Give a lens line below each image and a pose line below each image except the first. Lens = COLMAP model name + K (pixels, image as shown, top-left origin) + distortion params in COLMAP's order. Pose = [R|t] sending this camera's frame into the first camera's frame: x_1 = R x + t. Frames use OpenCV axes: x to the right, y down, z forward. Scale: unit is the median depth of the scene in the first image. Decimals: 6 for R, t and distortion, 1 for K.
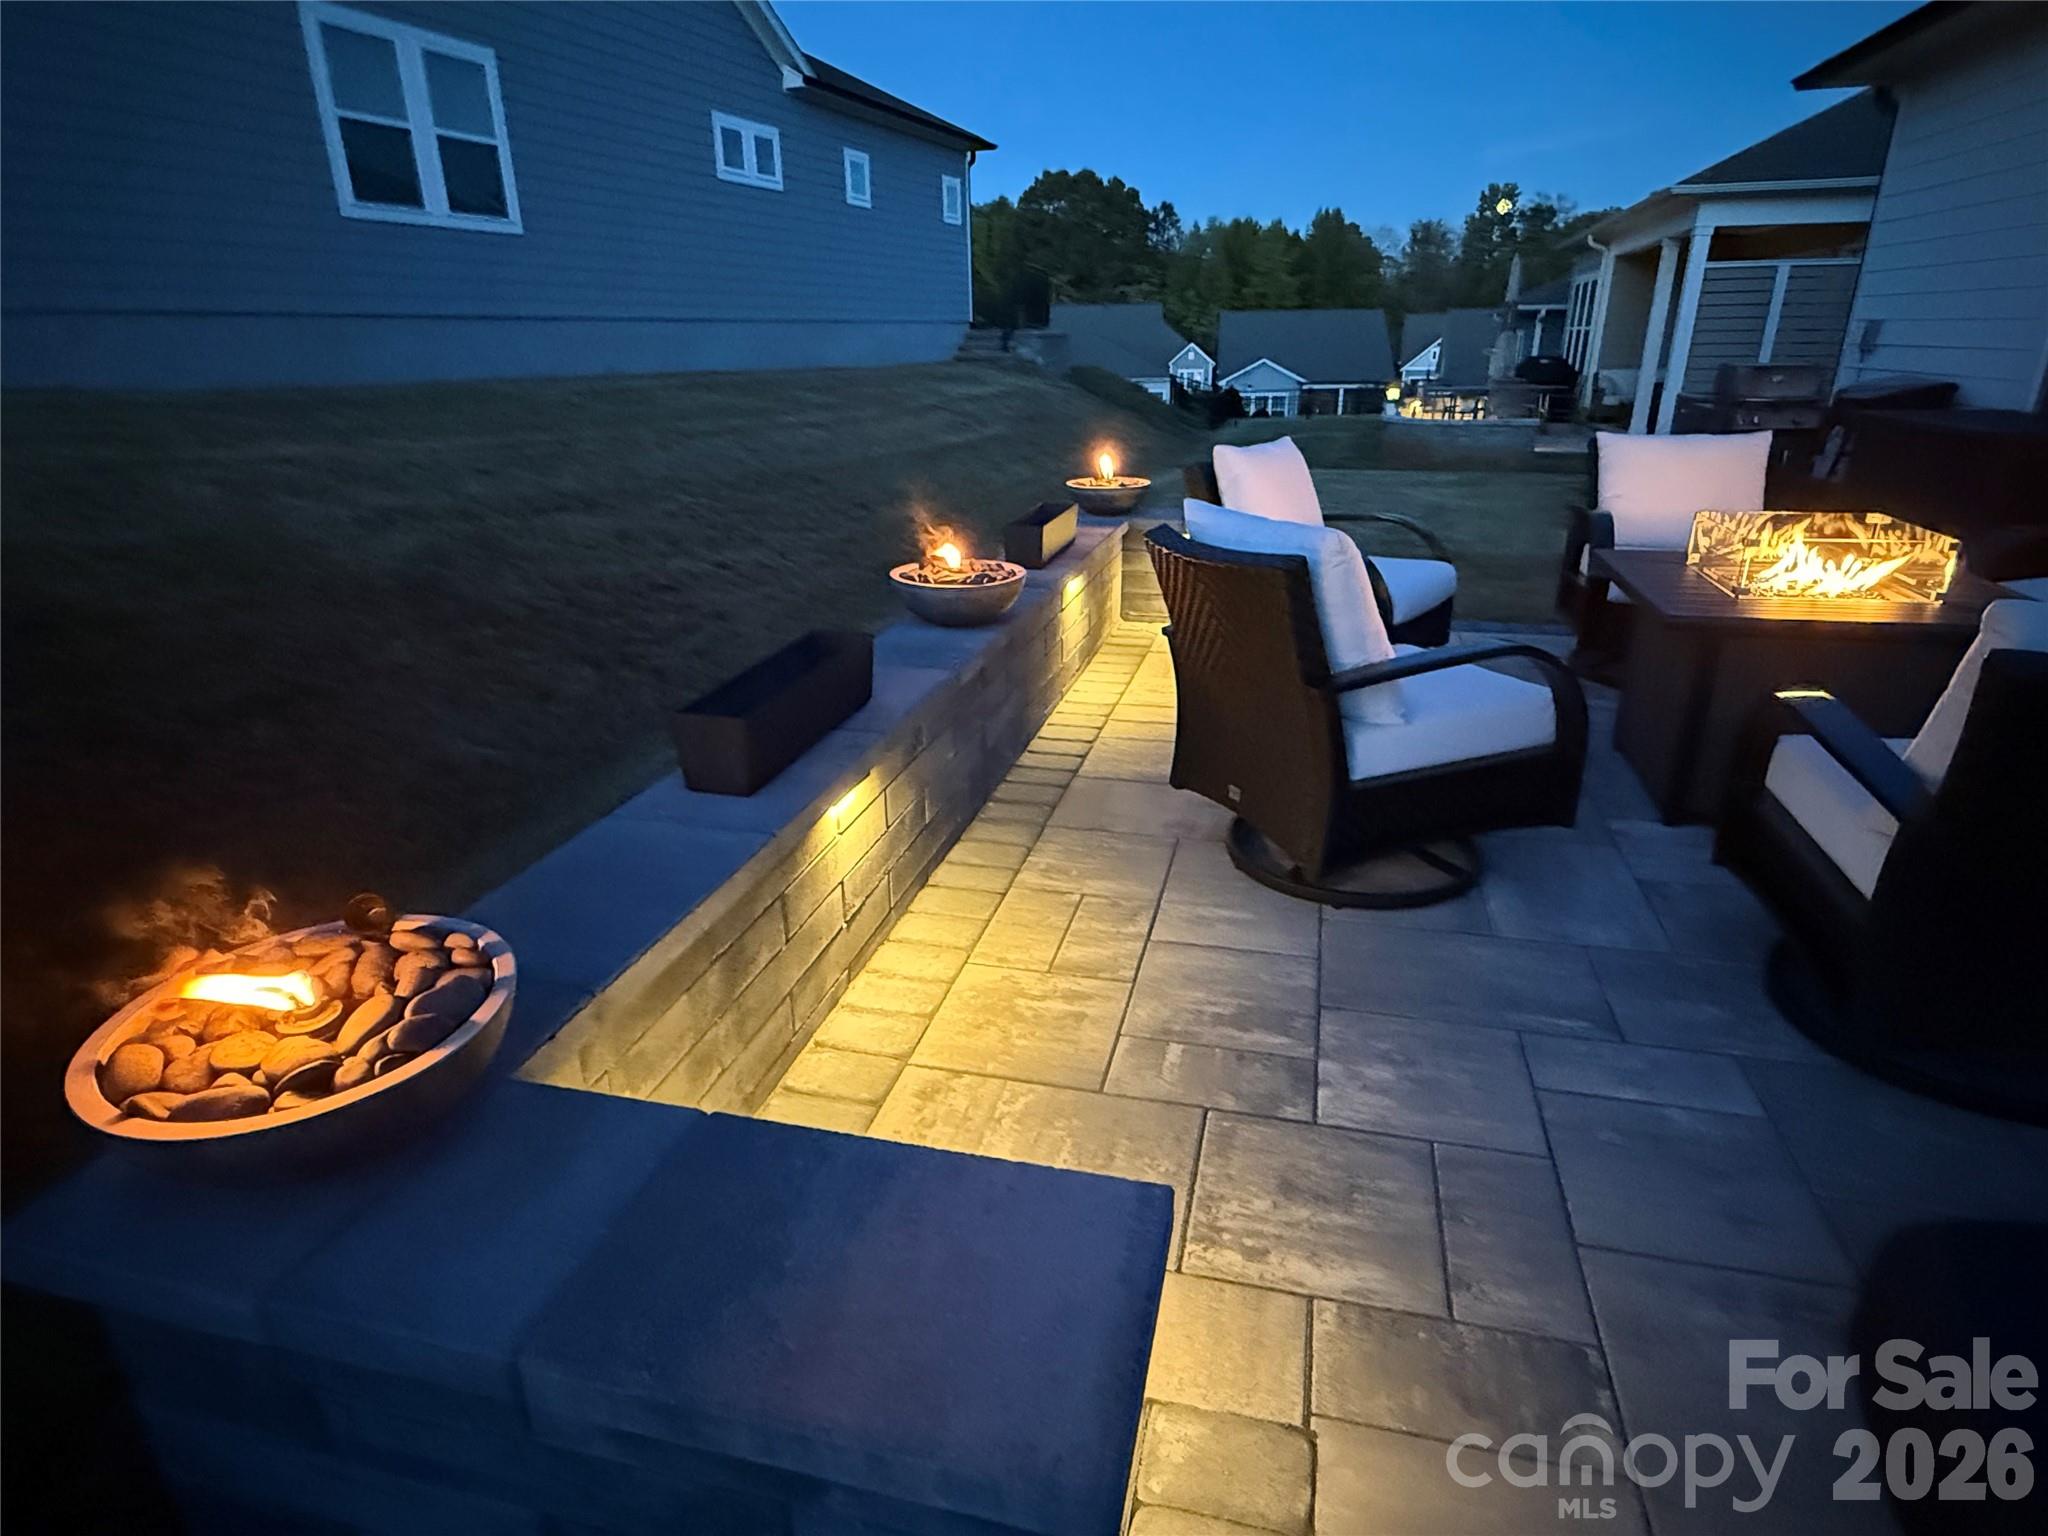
lens RADIAL K [[1115.0, 0, 1024.0], [0, 1115.0, 768.0], [0, 0, 1]] dist [0.001418, 0.000718]
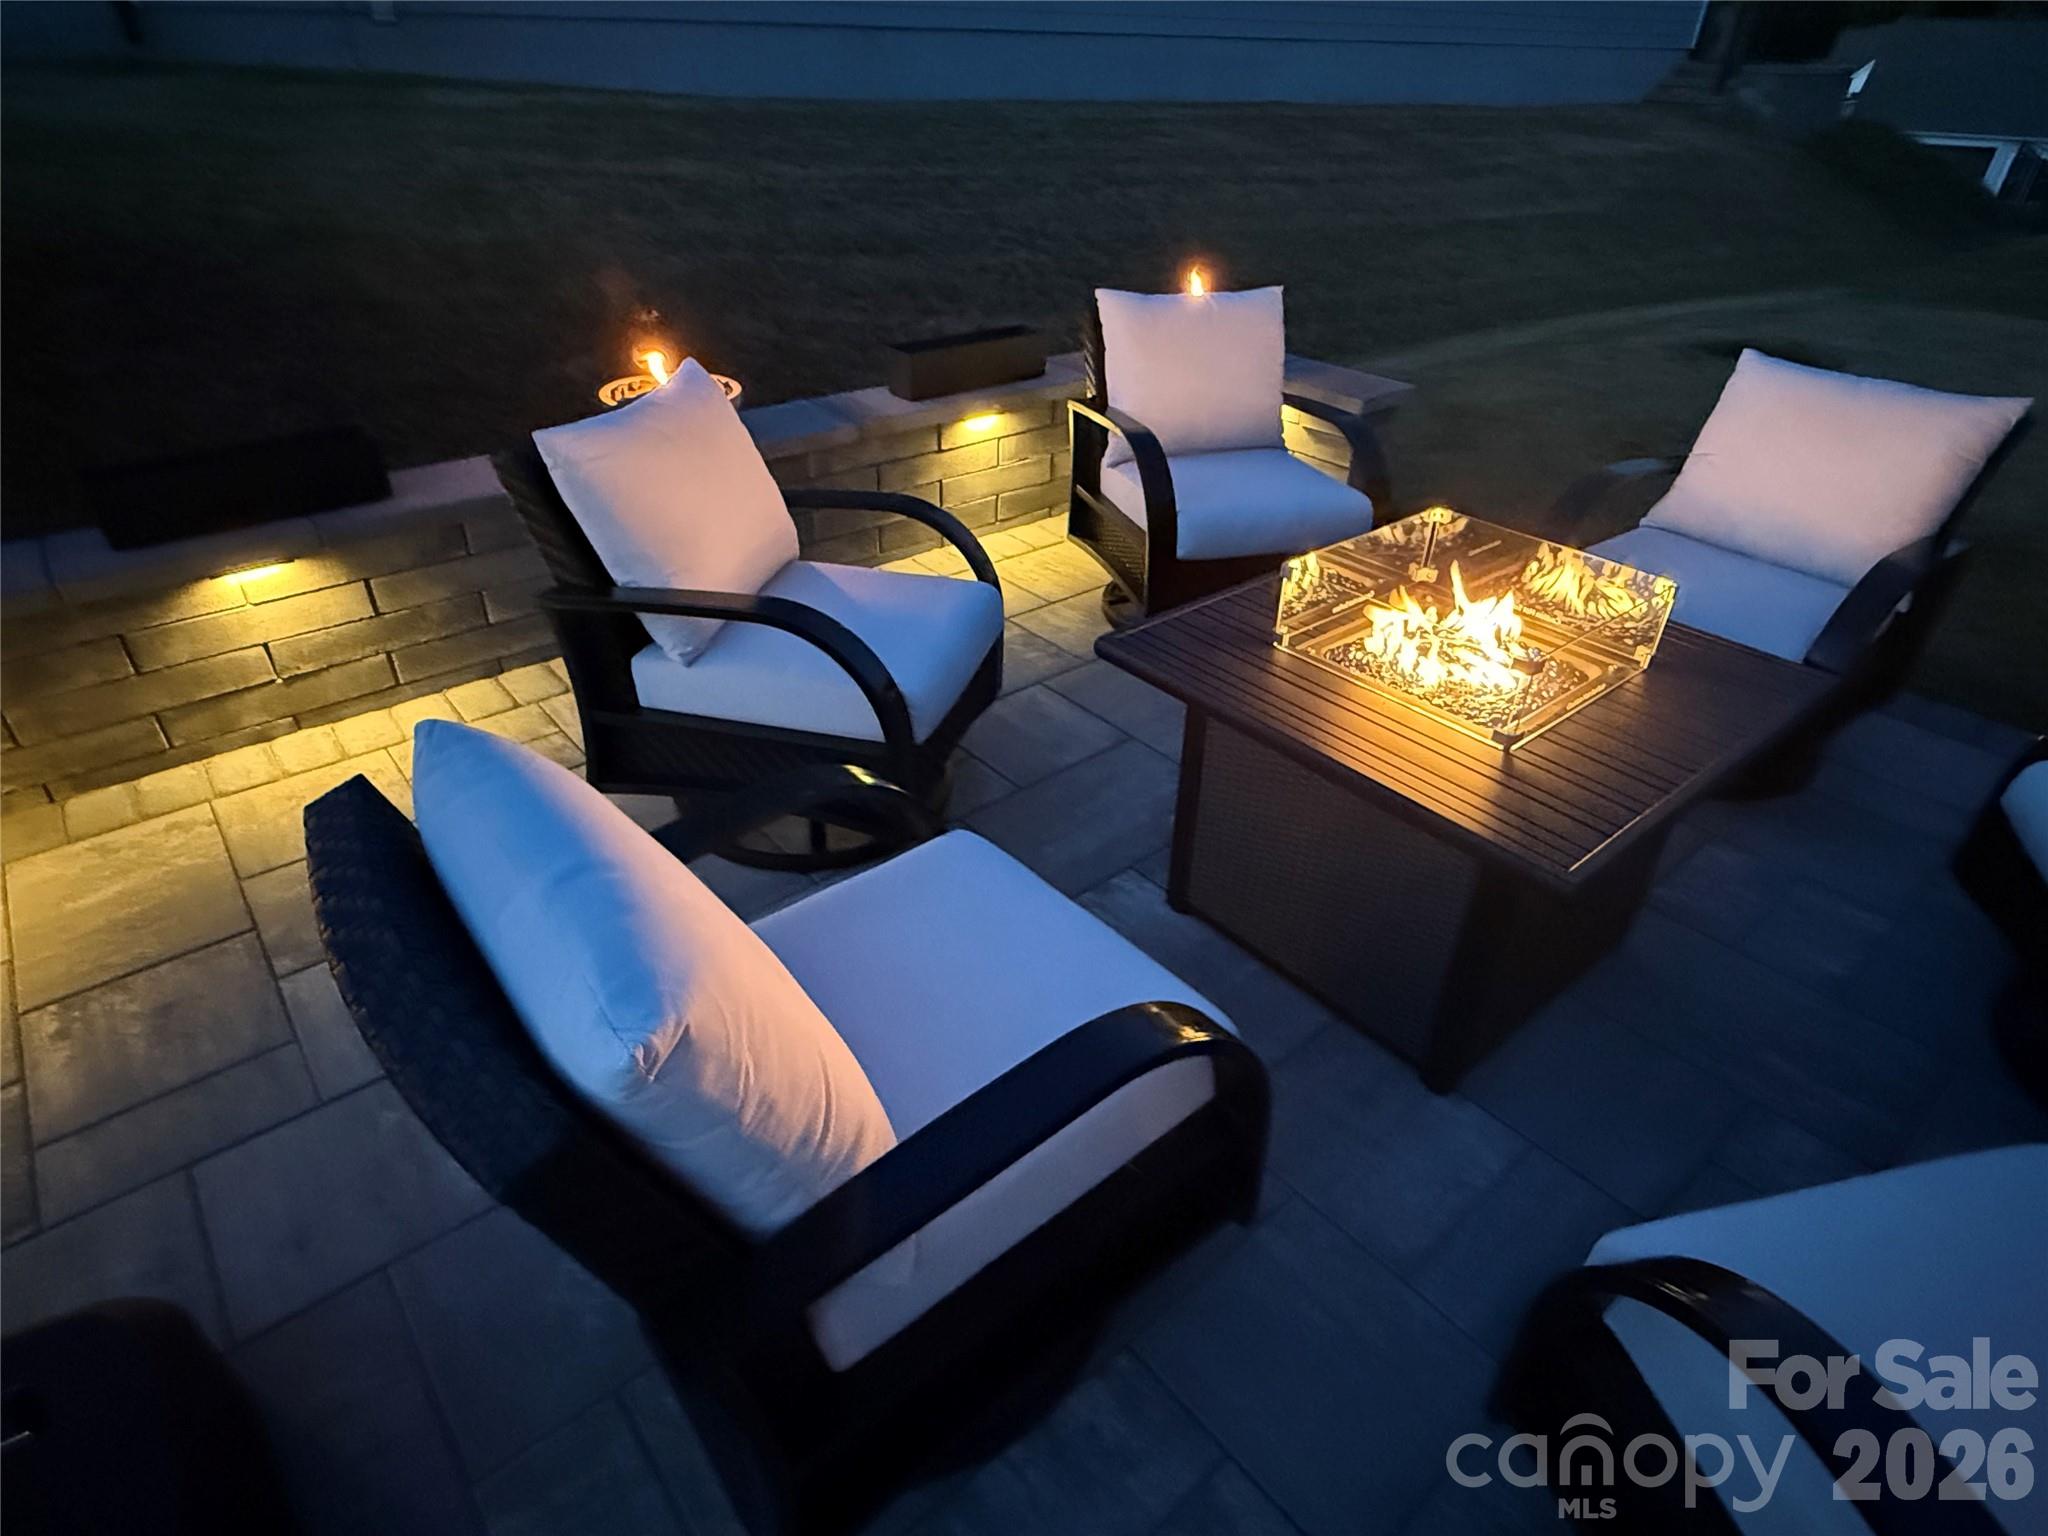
lens RADIAL K [[1115.0, 0, 1024.0], [0, 1115.0, 768.0], [0, 0, 1]] dist [0.001418, 0.000718]
pose [[0.812002, 0.348460, -0.468218, 0.189267], [-0.243158, 0.931253, 0.271369, -0.050896], [0.530591, -0.106502, 0.840911, 0.072001]]
